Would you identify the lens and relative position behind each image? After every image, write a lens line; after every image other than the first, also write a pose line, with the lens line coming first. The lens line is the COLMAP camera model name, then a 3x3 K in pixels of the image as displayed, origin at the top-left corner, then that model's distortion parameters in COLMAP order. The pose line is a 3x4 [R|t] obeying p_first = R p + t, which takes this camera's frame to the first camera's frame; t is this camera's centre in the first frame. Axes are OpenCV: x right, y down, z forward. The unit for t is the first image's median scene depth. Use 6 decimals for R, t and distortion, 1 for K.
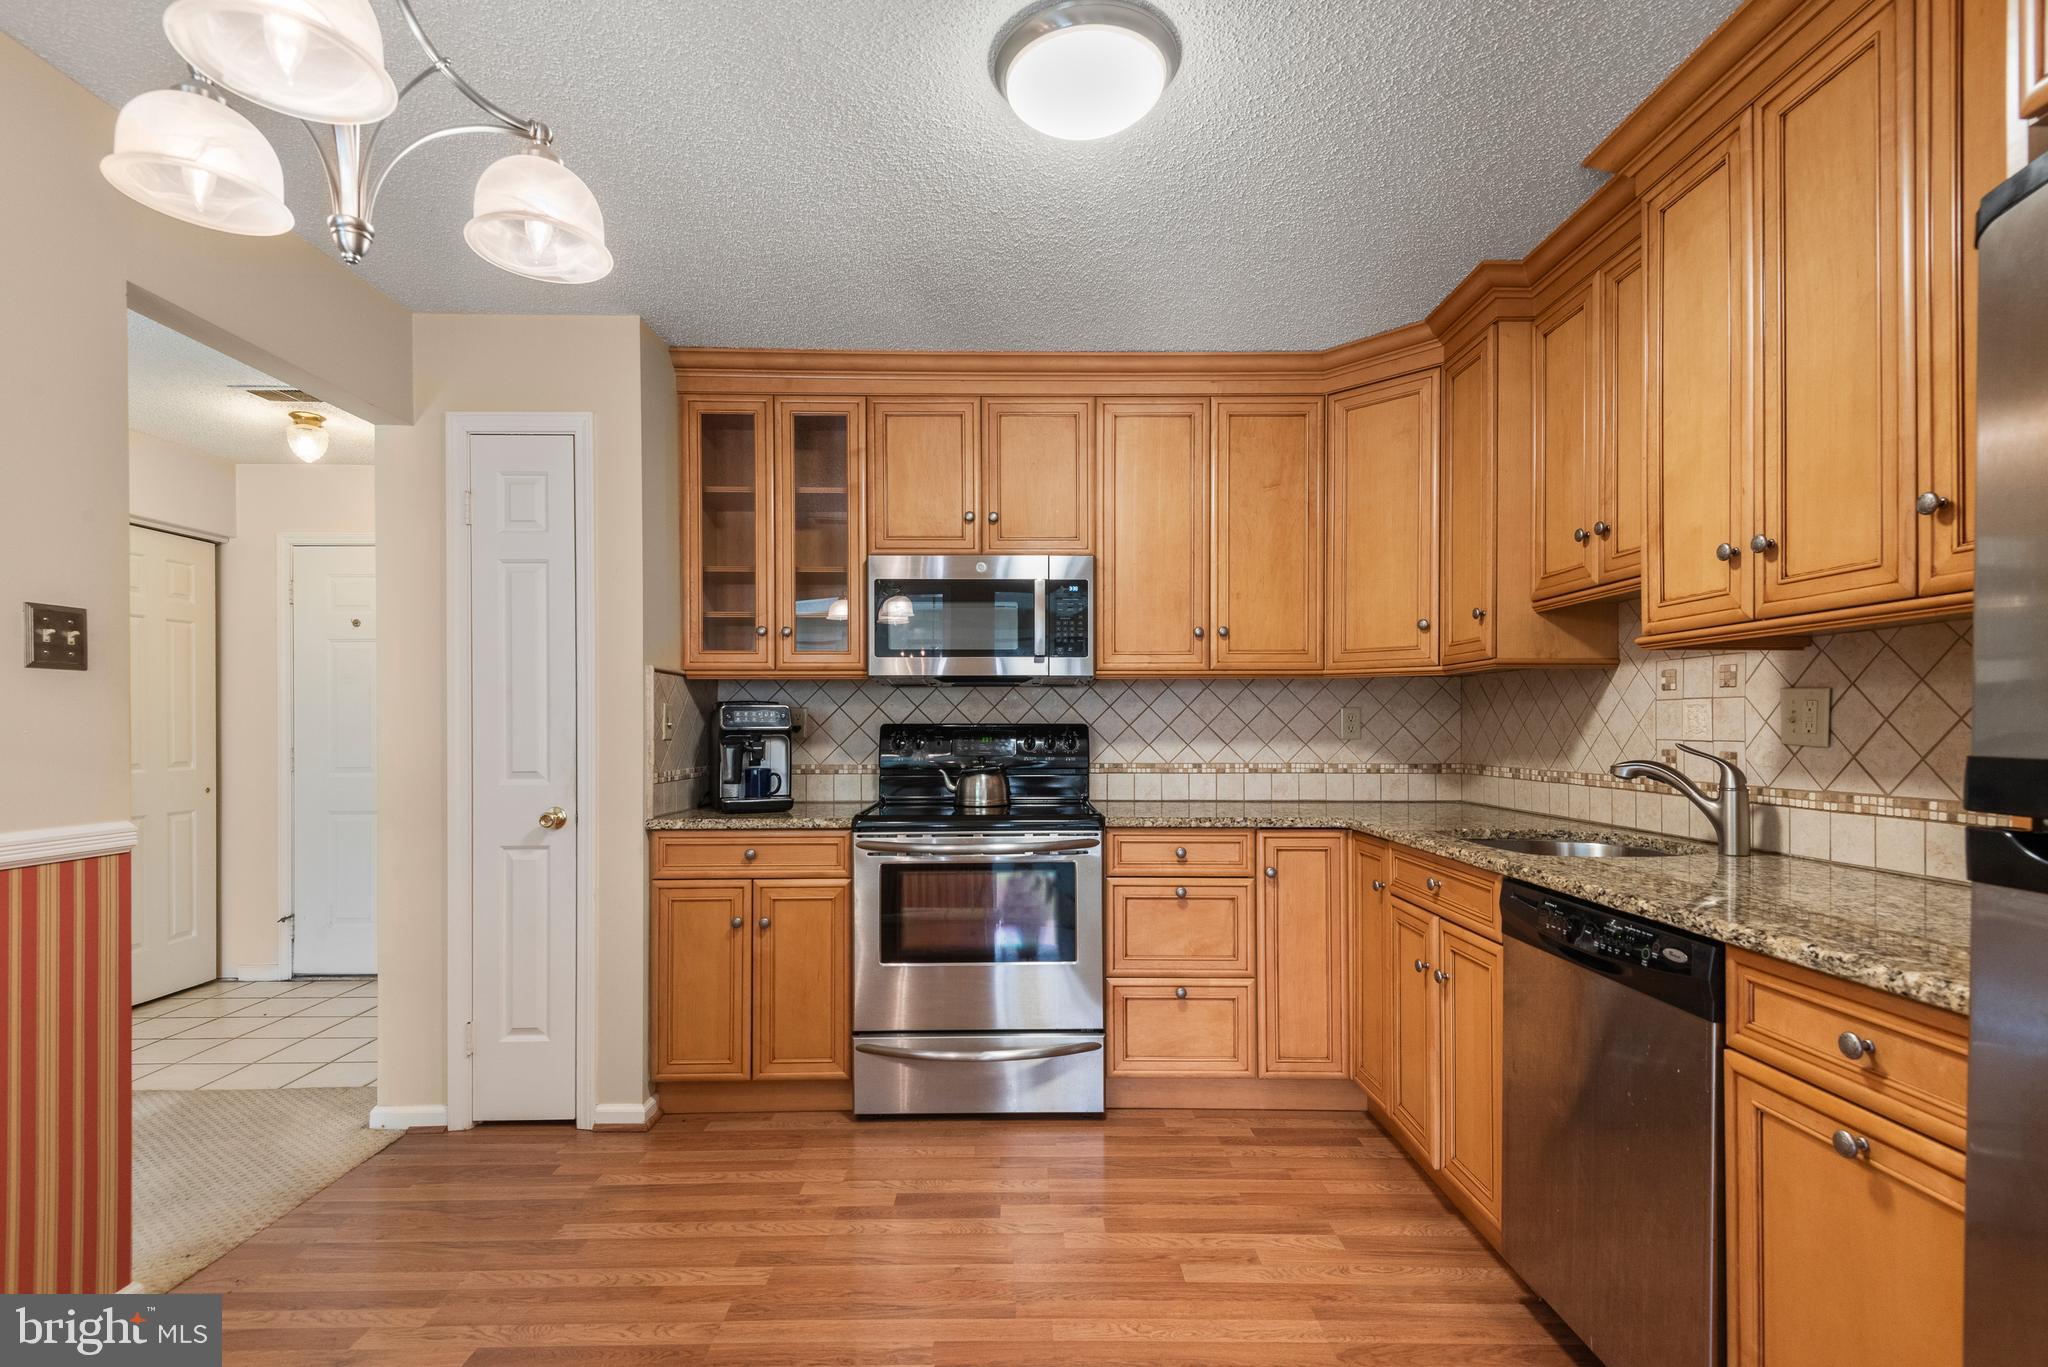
lens RADIAL K [[948.4, 0, 1017.6], [0, 948.4, 731.8], [0, 0, 1]] dist [0.030373, -0.017350]
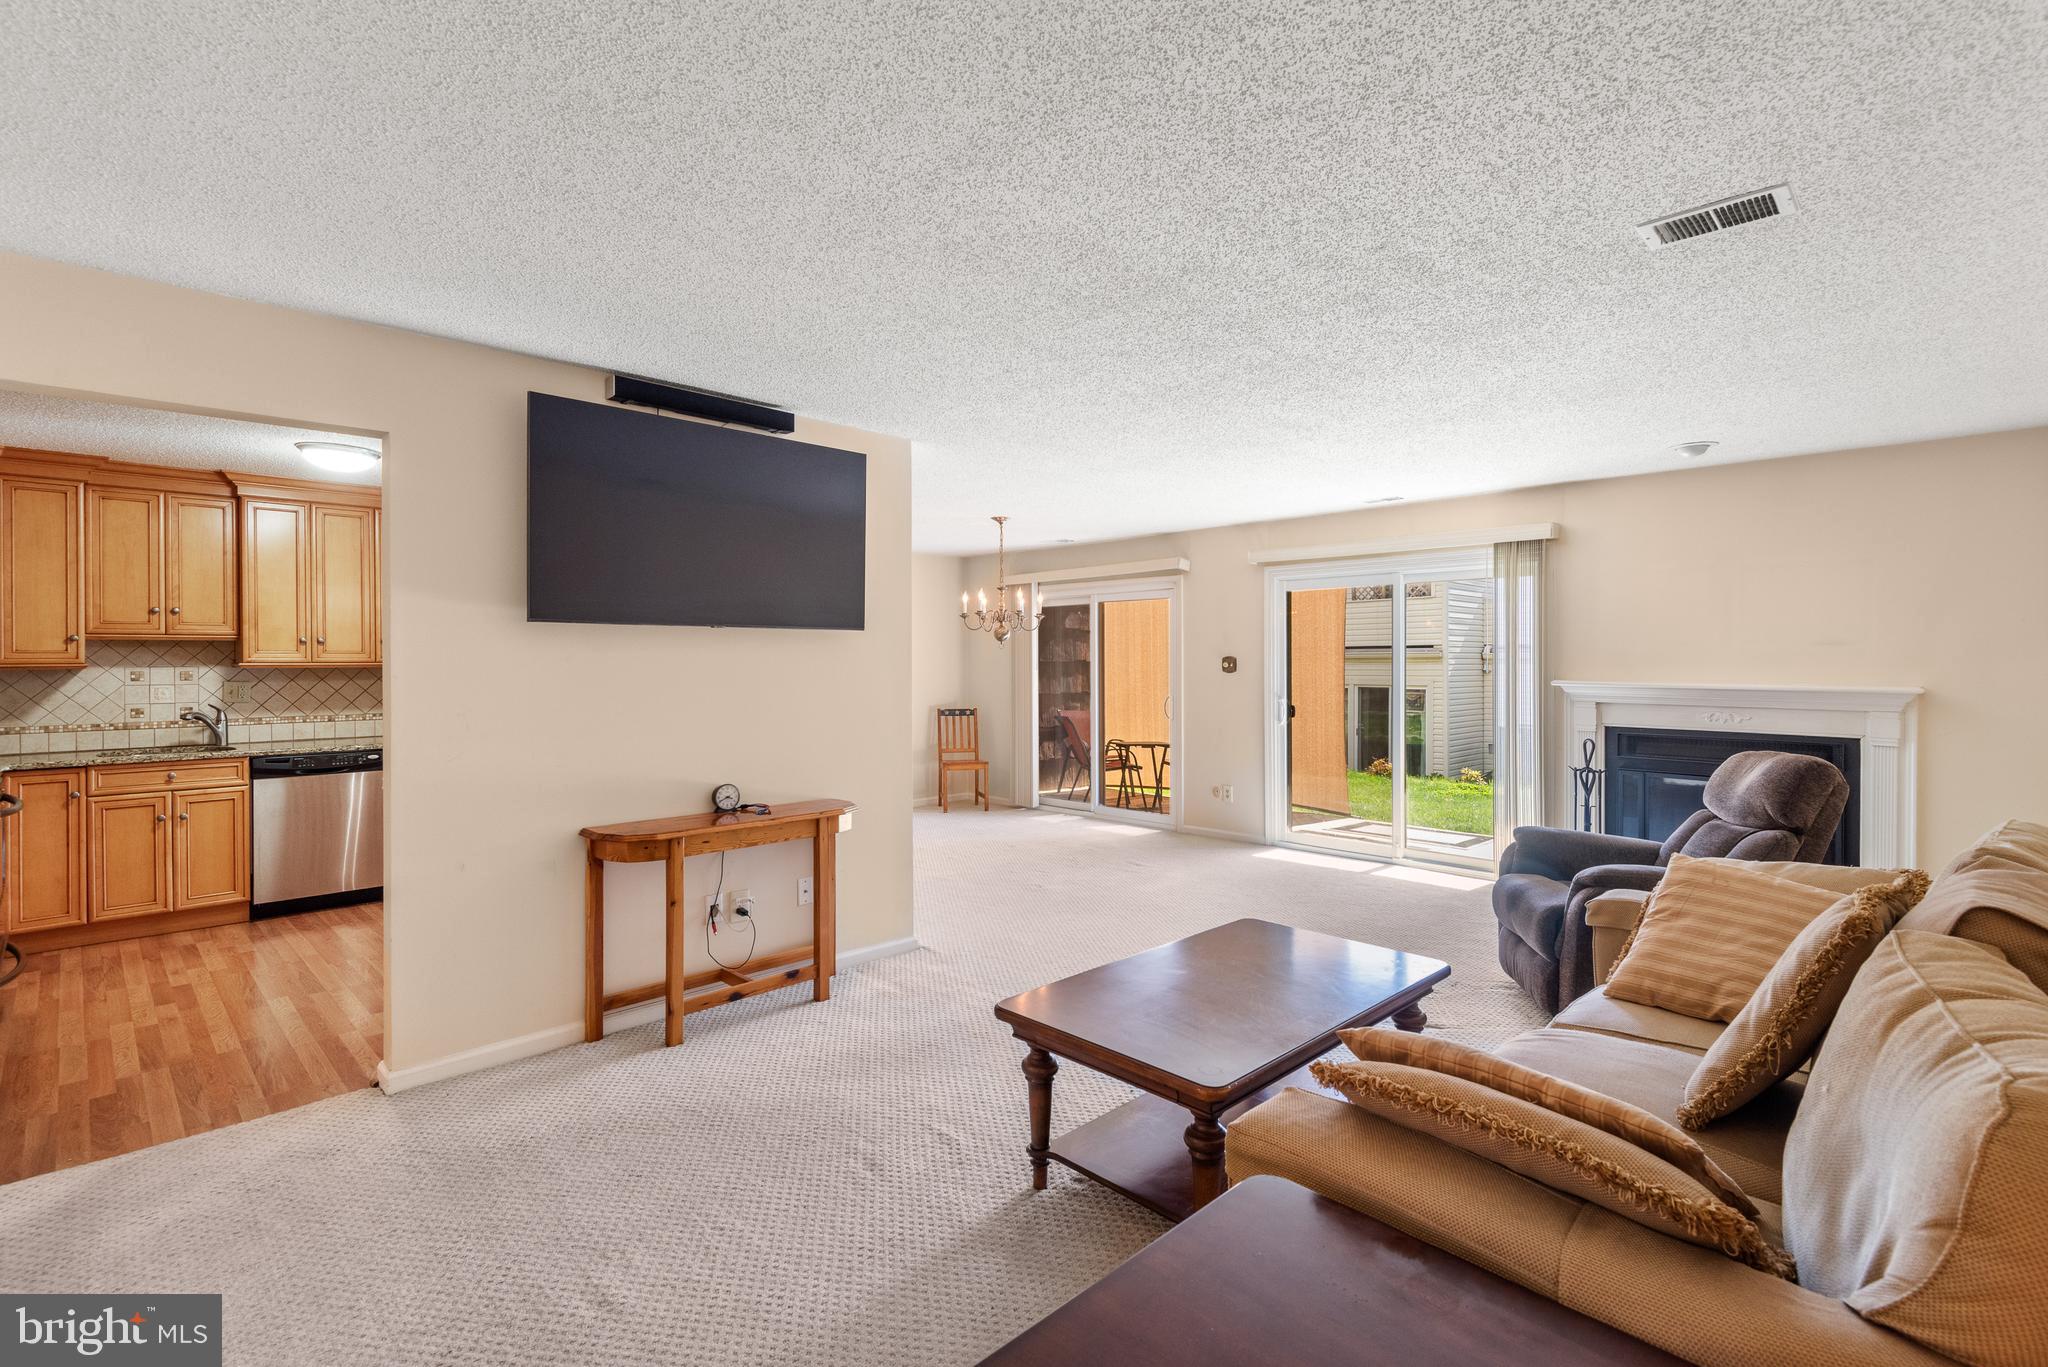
lens RADIAL K [[948.4, 0, 1026.9], [0, 948.4, 659.1], [0, 0, 1]] dist [0.030373, -0.017350]
pose [[-0.700546, 0.006367, 0.713579, -1.859703], [0.009974, 0.999950, 0.000870, -0.061063], [-0.713537, 0.007727, -0.700575, 0.888395]]
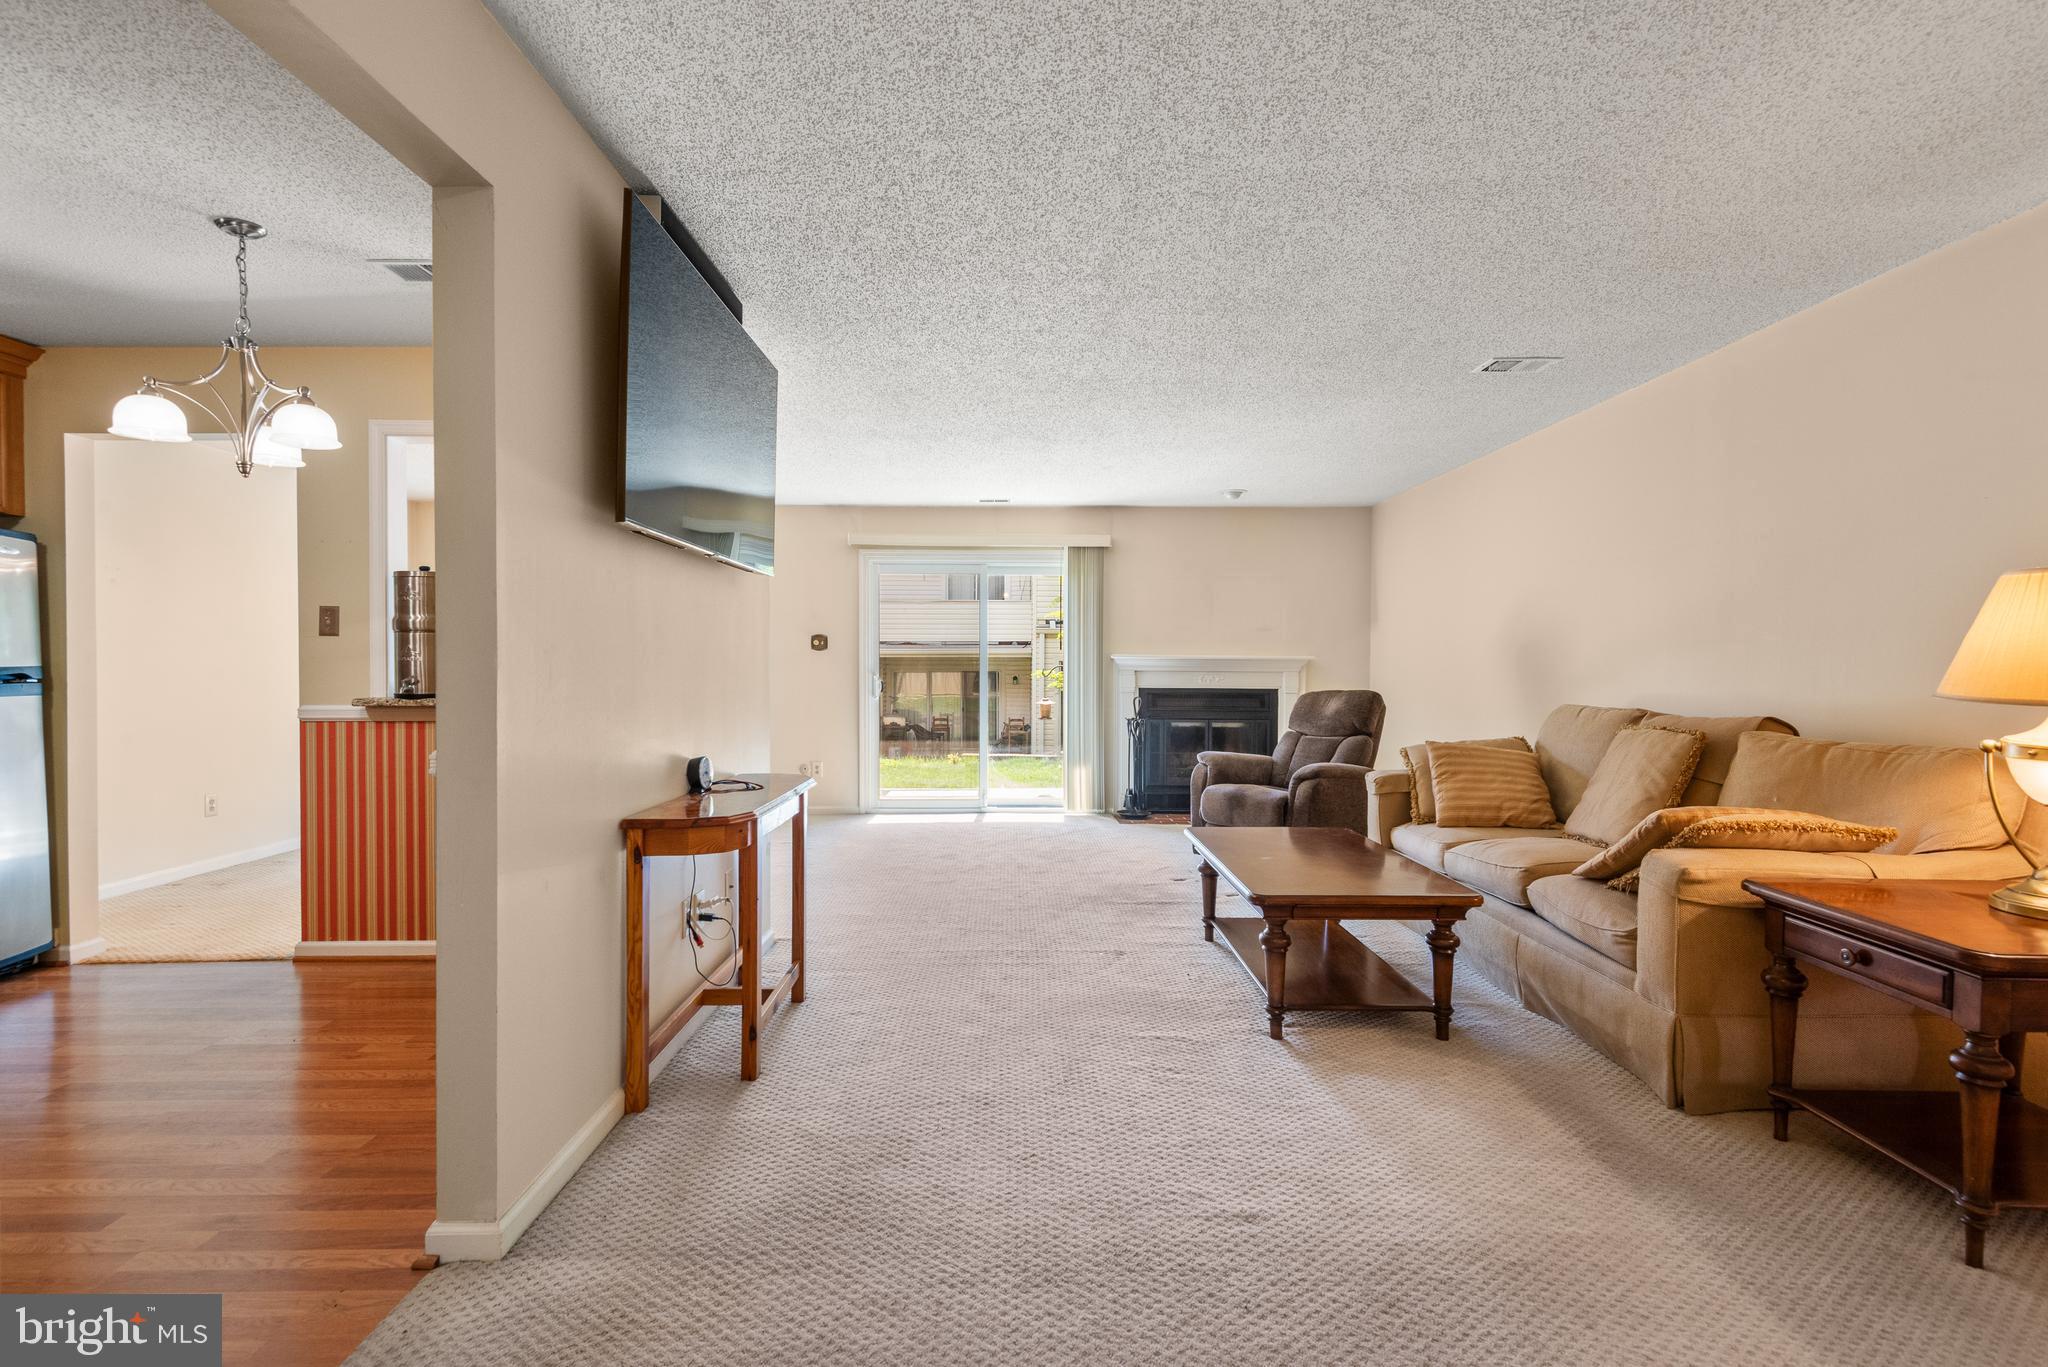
lens RADIAL K [[948.4, 0, 1025.8], [0, 948.4, 672.8], [0, 0, 1]] dist [0.030373, -0.017350]
pose [[-0.999973, 0.001960, -0.007066, -0.999748], [0.001835, 0.999843, 0.017637, -0.002624], [0.007100, 0.017623, -0.999819, 1.295349]]
